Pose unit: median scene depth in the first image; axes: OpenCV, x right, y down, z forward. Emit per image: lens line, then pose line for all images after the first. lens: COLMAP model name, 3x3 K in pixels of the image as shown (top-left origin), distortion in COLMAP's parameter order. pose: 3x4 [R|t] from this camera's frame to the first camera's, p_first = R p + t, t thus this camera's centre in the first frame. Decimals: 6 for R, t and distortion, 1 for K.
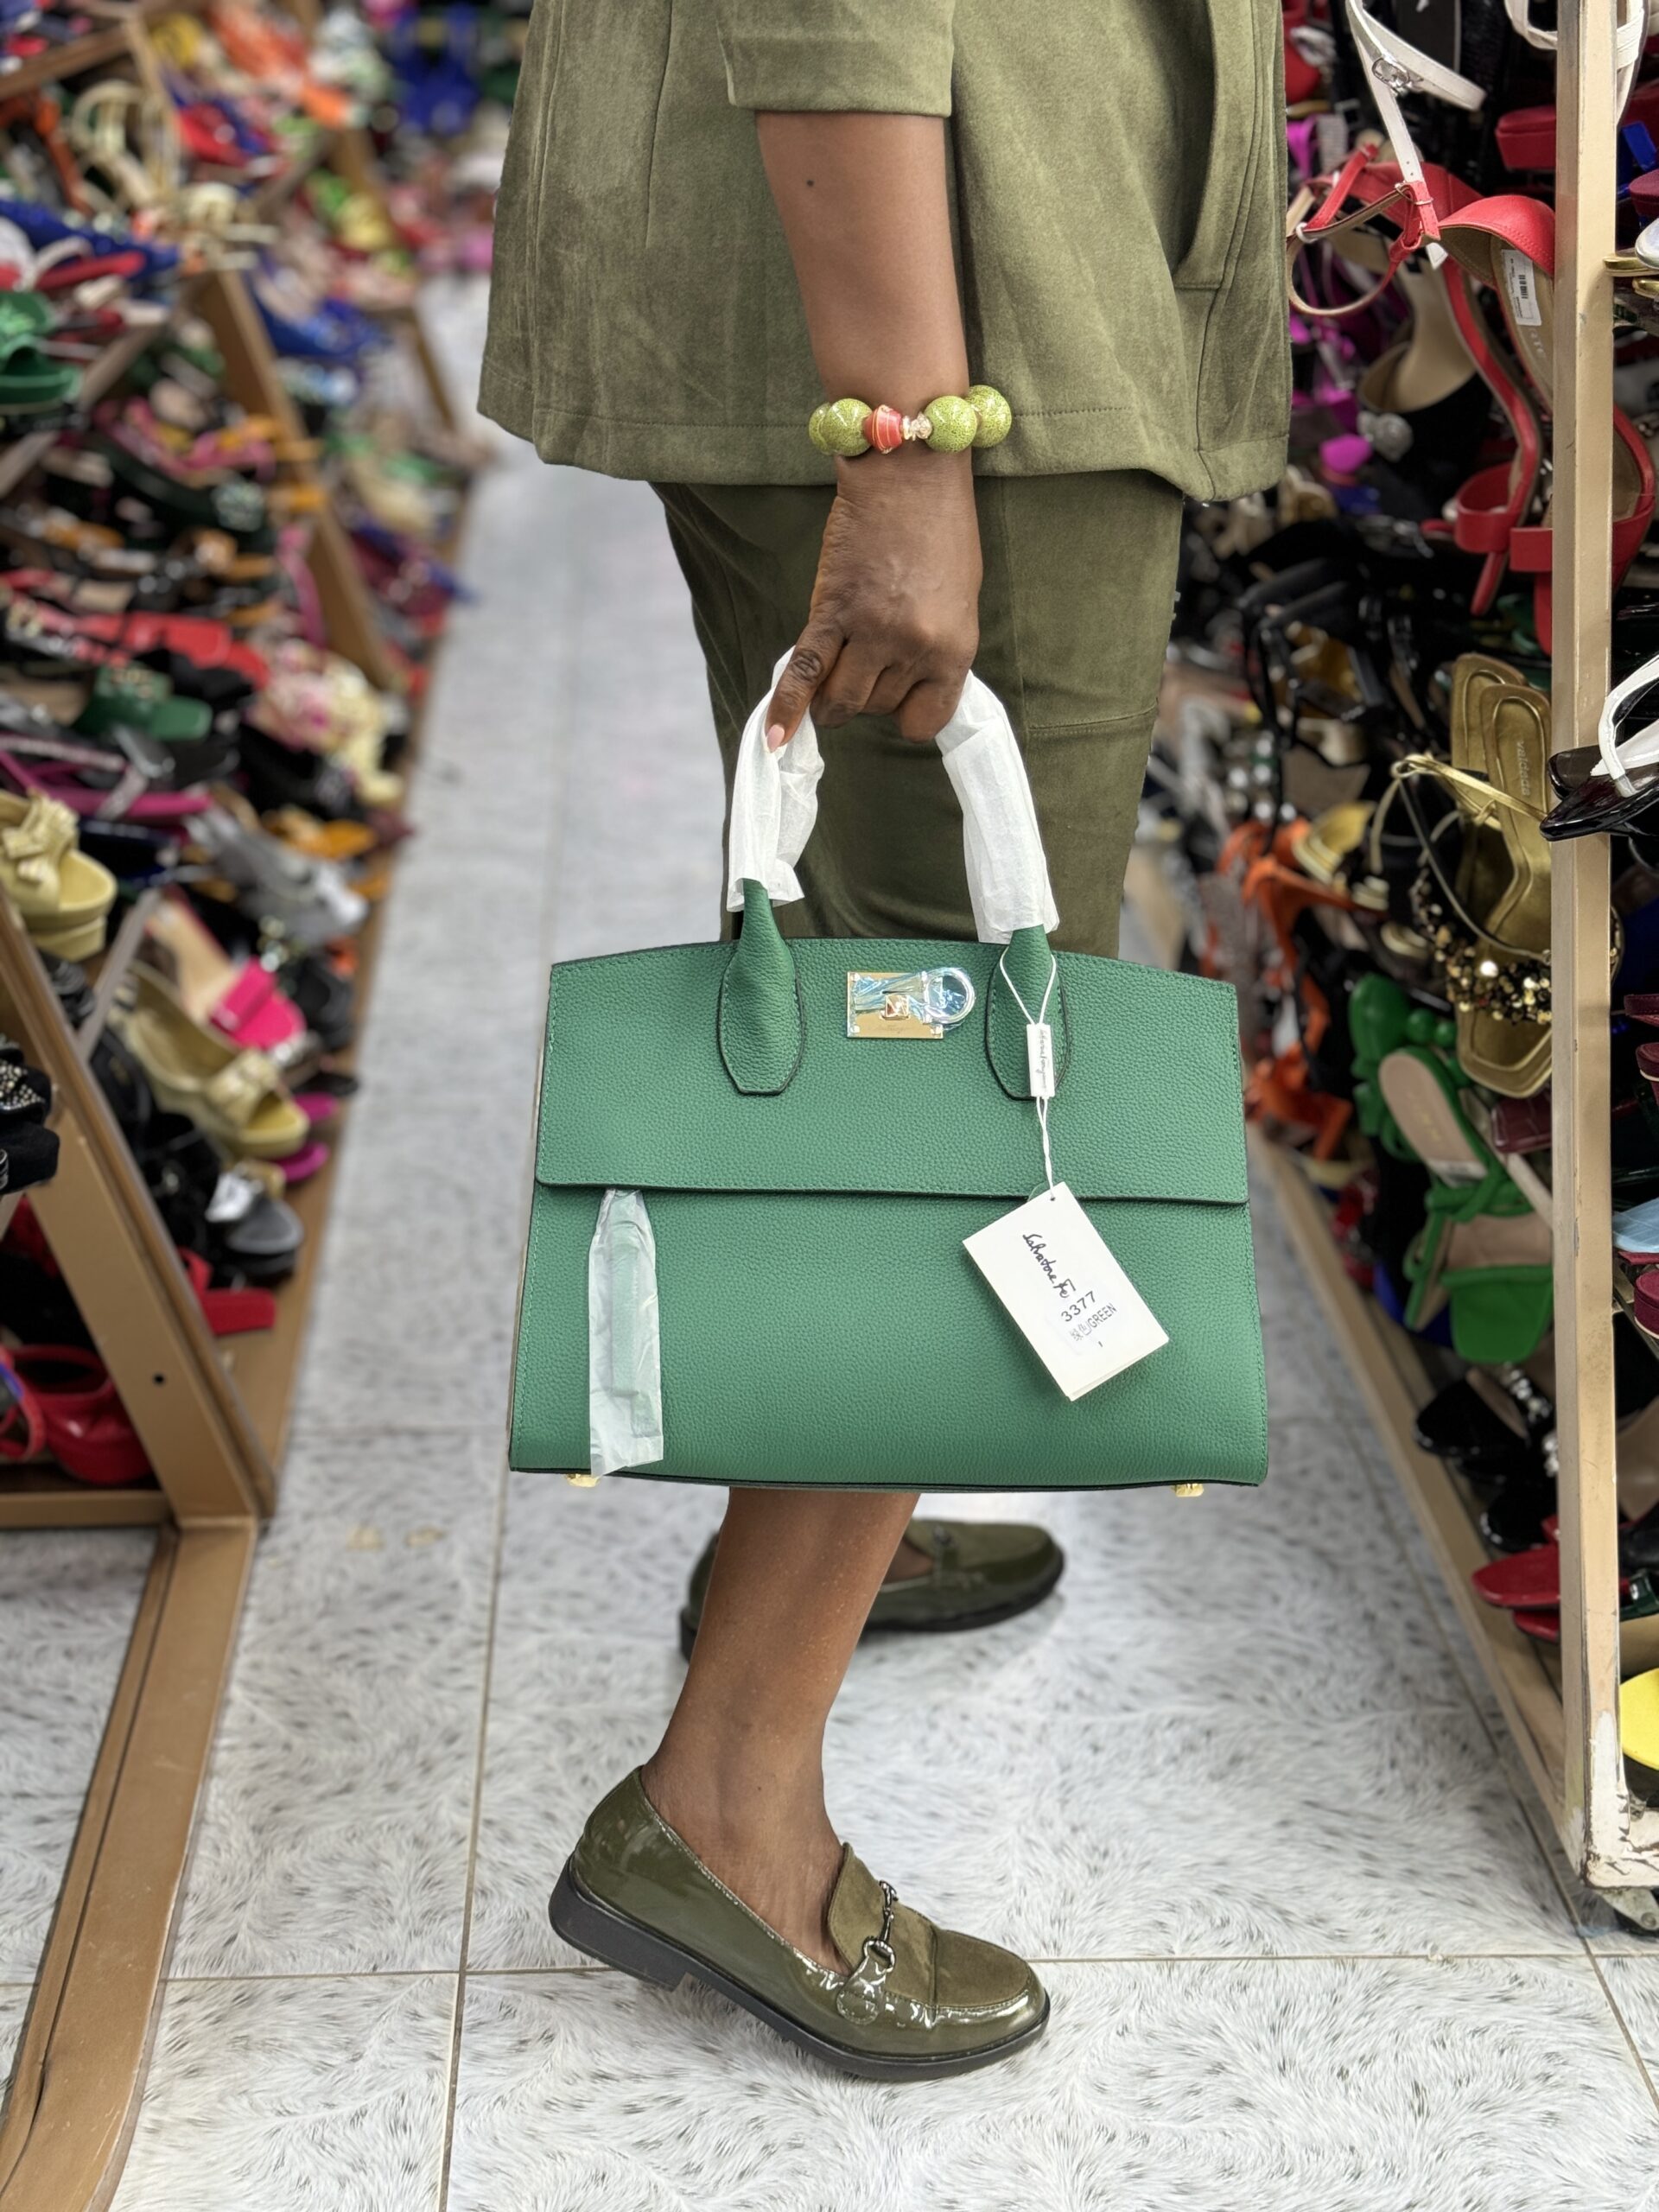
lens RADIAL K [[3116.8, 0, 828.2], [0, 3116.8, 1109.6], [0, 0, 1]] dist [0.188479, -0.495304]
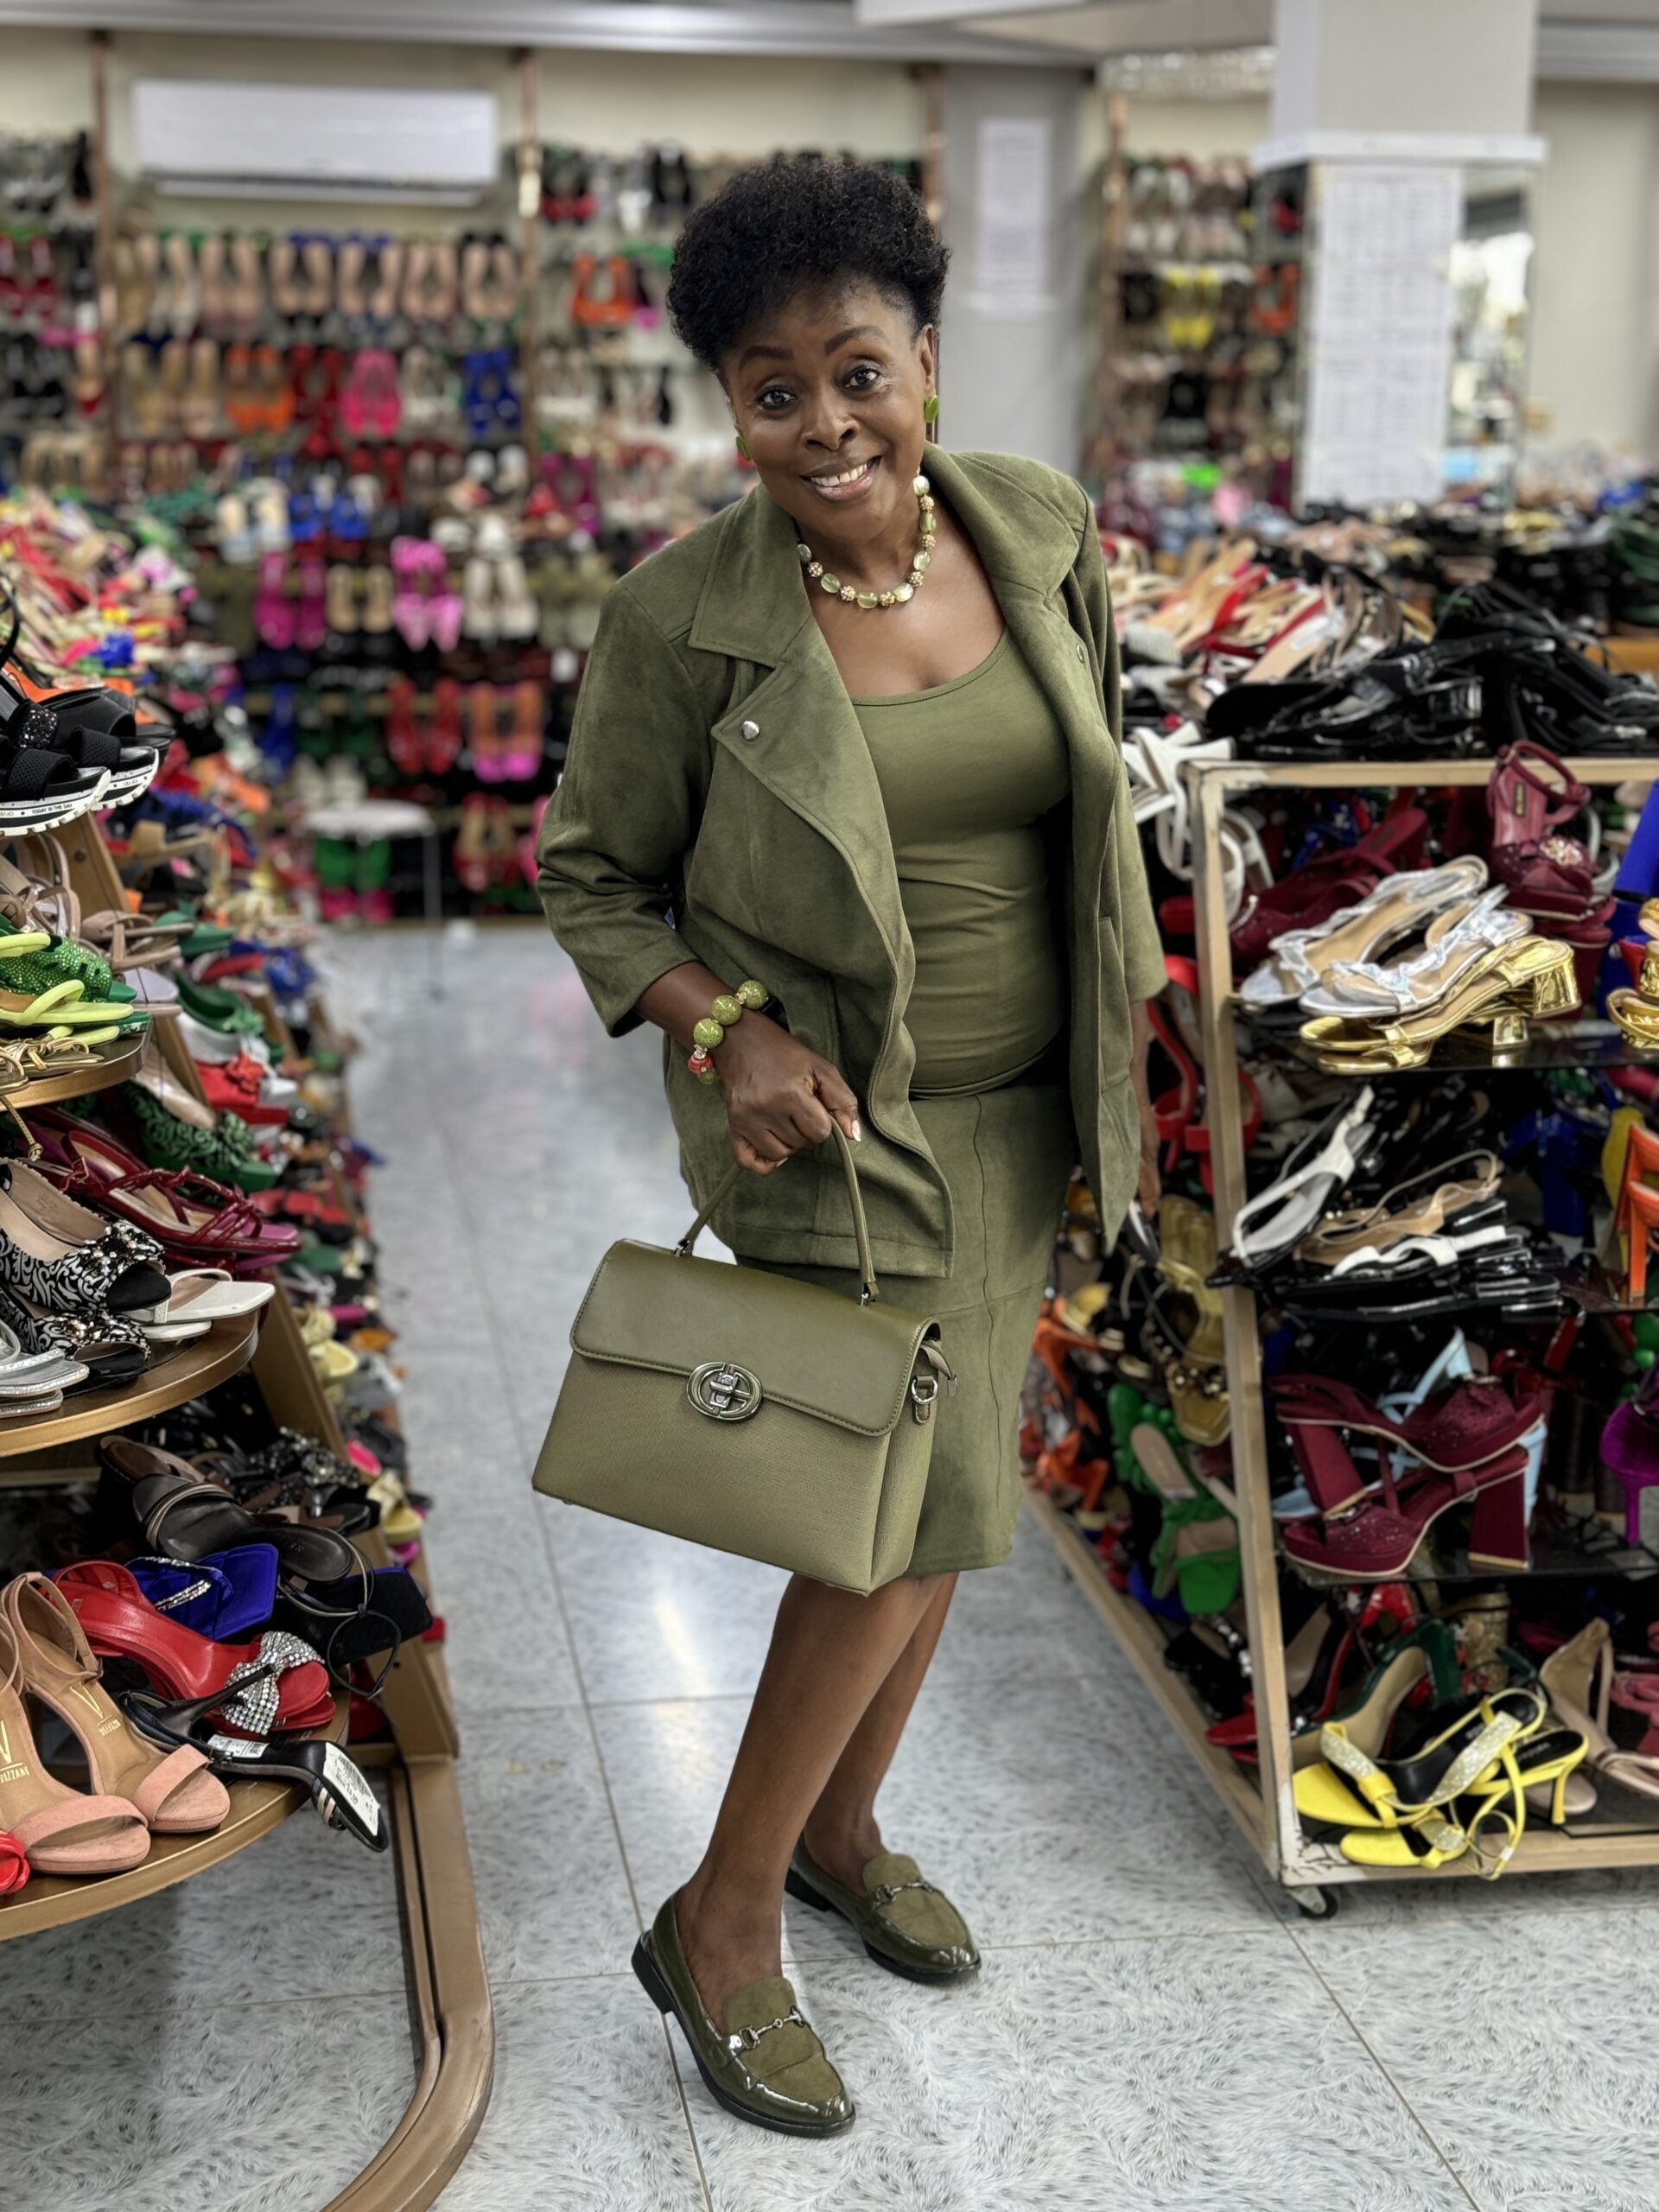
lens RADIAL K [[3116.8, 0, 828.2], [0, 3116.8, 1109.6], [0, 0, 1]] dist [0.188479, -0.495304]
pose [[0.993018, -0.028165, 0.114548, -0.194267], [0.046519, 0.985879, -0.160866, 0.085157], [-0.108400, 0.165071, 0.980307, -0.743411]]
